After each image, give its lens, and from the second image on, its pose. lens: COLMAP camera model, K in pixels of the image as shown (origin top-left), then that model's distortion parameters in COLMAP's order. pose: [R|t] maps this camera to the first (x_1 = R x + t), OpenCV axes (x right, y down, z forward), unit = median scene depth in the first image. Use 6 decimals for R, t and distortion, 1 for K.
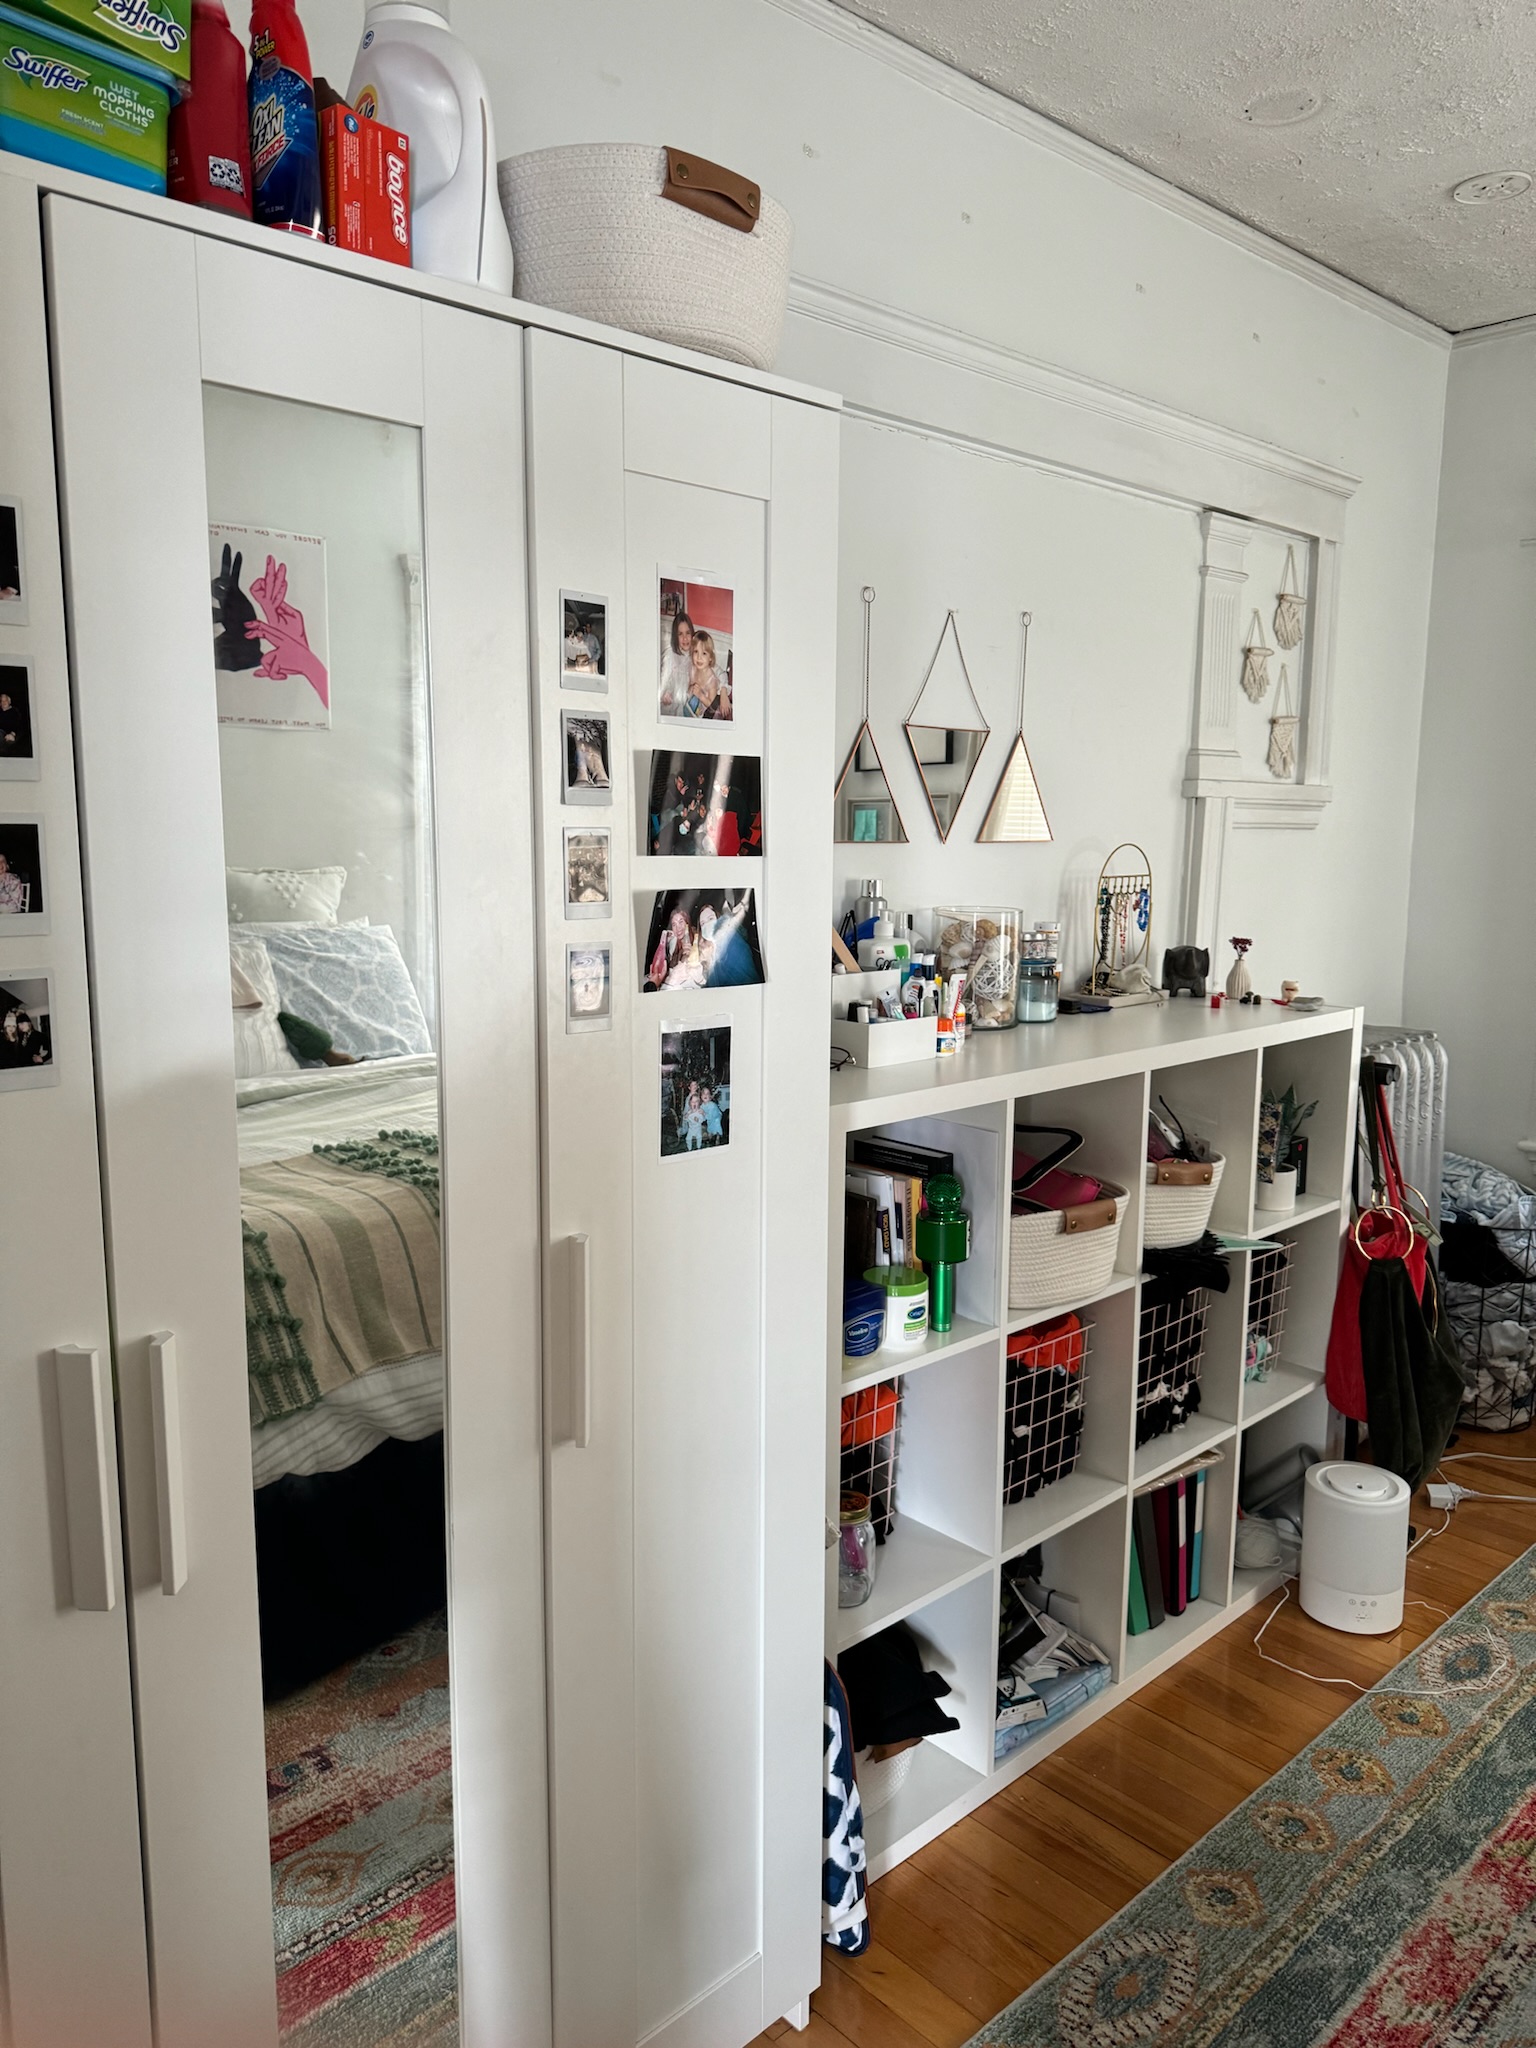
lens RADIAL K [[1430.9, 0, 768.0], [0, 1430.9, 1024.0], [0, 0, 1]] dist [0.002332, 0.001409]
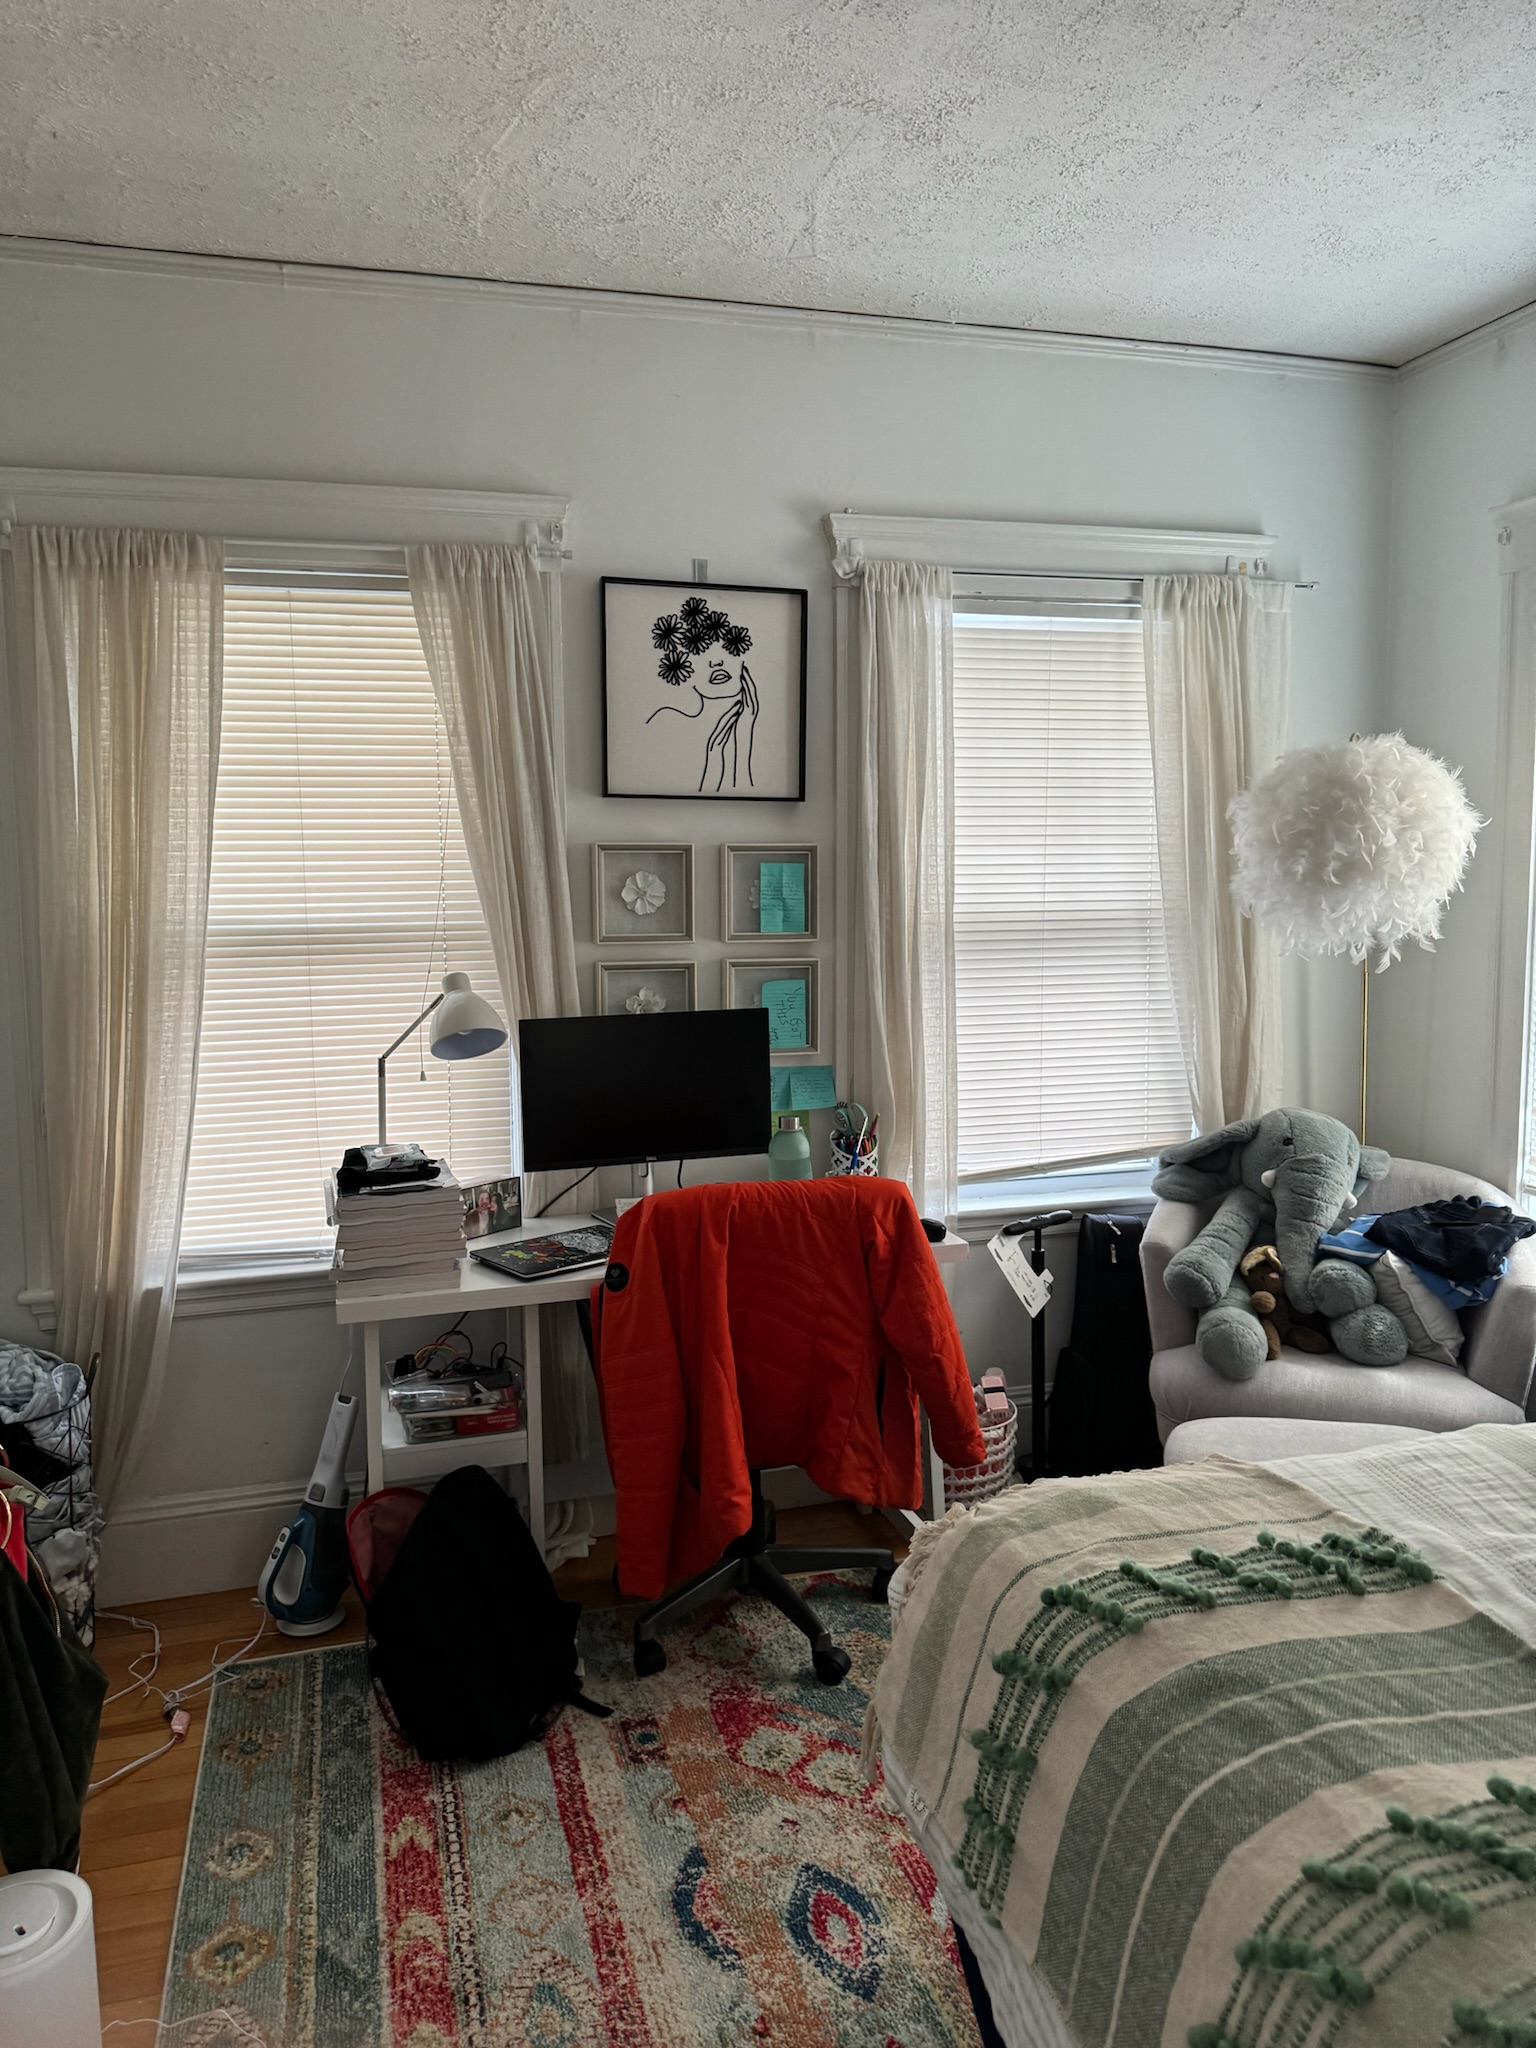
lens RADIAL K [[1422.0, 0, 768.0], [0, 1422.0, 1024.0], [0, 0, 1]] dist [0.095654, -0.130748]
pose [[0.458214, -0.105744, 0.882529, 0.044352], [0.139470, 0.989152, 0.046106, -0.066920], [-0.877832, 0.101959, 0.467991, 0.387044]]
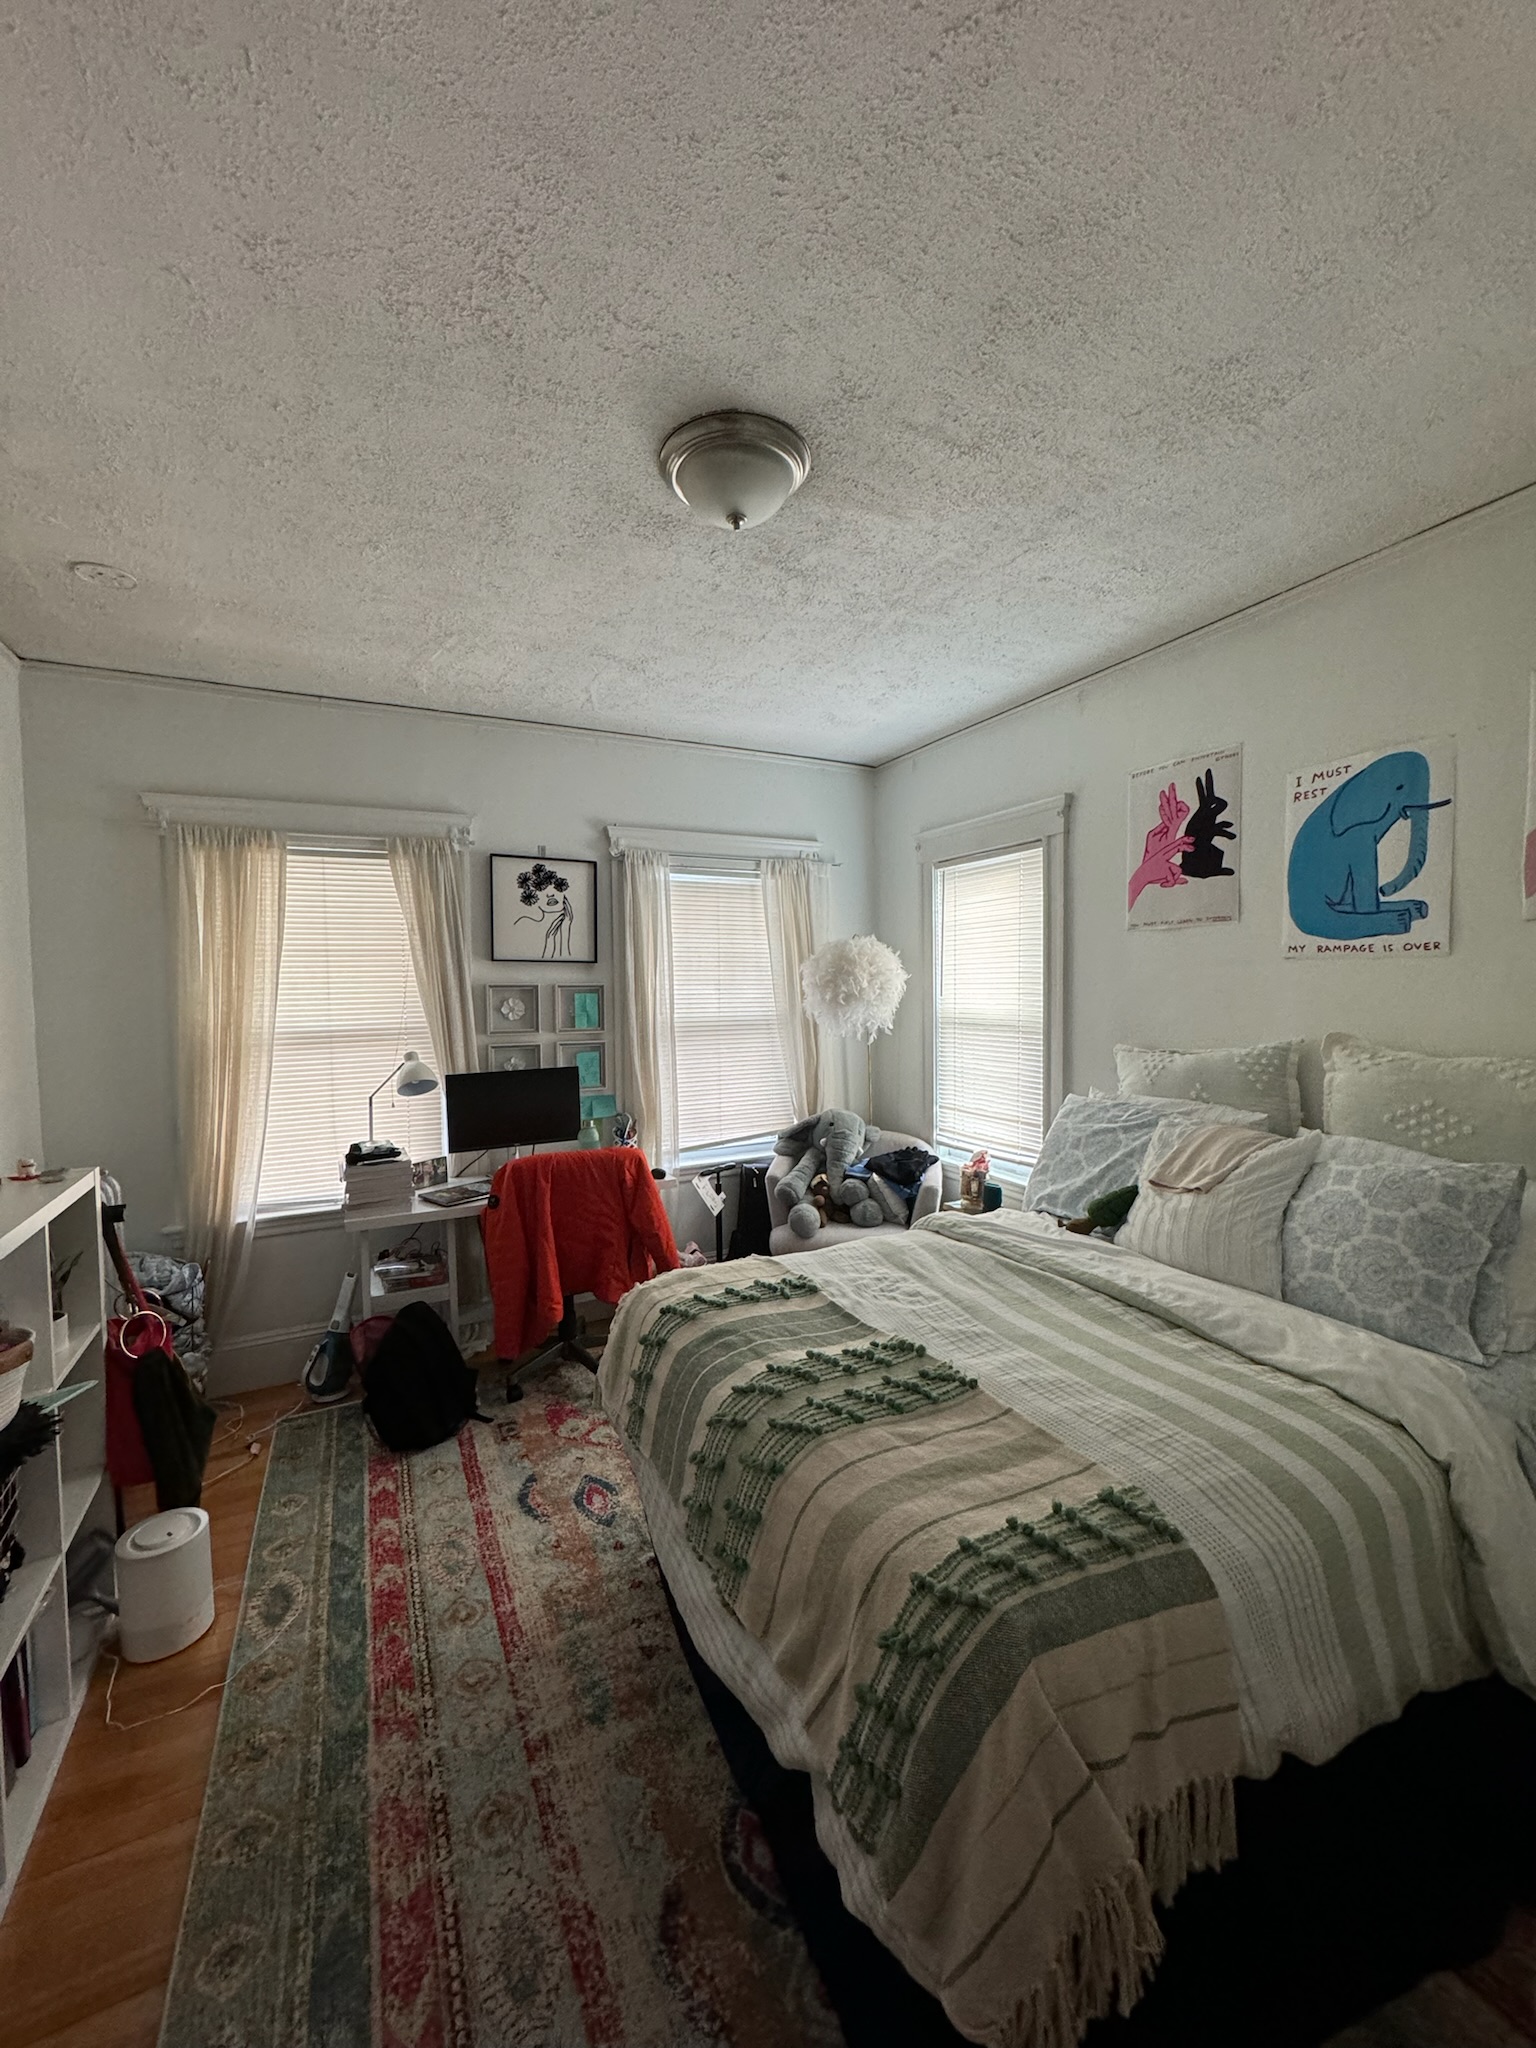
lens RADIAL K [[806.5, 0, 773.0], [0, 806.5, 1029.6], [0, 0, 1]] dist [0.000739, 0.000362]
pose [[0.285045, -0.060698, 0.956590, -0.106078], [0.149946, 0.988529, 0.018044, -0.060898], [-0.946713, 0.138294, 0.290877, 0.223806]]
